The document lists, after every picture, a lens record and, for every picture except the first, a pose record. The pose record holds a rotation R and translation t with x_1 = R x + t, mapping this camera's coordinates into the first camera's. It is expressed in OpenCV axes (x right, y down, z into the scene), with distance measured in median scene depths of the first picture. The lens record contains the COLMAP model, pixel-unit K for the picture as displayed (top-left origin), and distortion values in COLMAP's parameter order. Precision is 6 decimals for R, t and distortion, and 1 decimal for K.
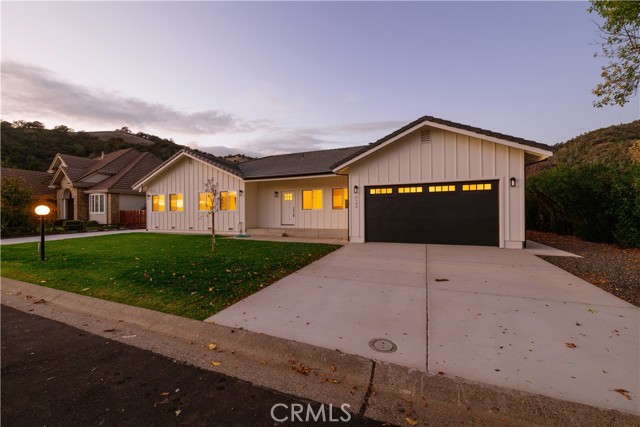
lens RADIAL K [[254.7, 0, 320.0], [0, 254.7, 213.5], [0, 0, 1]] dist [0.001192, -0.000051]
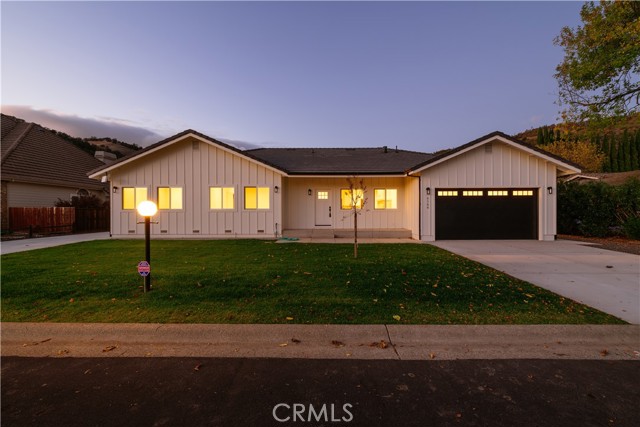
lens RADIAL K [[253.8, 0, 320.0], [0, 253.8, 213.5], [0, 0, 1]] dist [0.001255, -0.000195]
pose [[0.923415, 0.001430, 0.383801, -0.783543], [-0.003472, 0.999983, 0.004629, -0.004752], [-0.383788, -0.005607, 0.923404, 0.222669]]
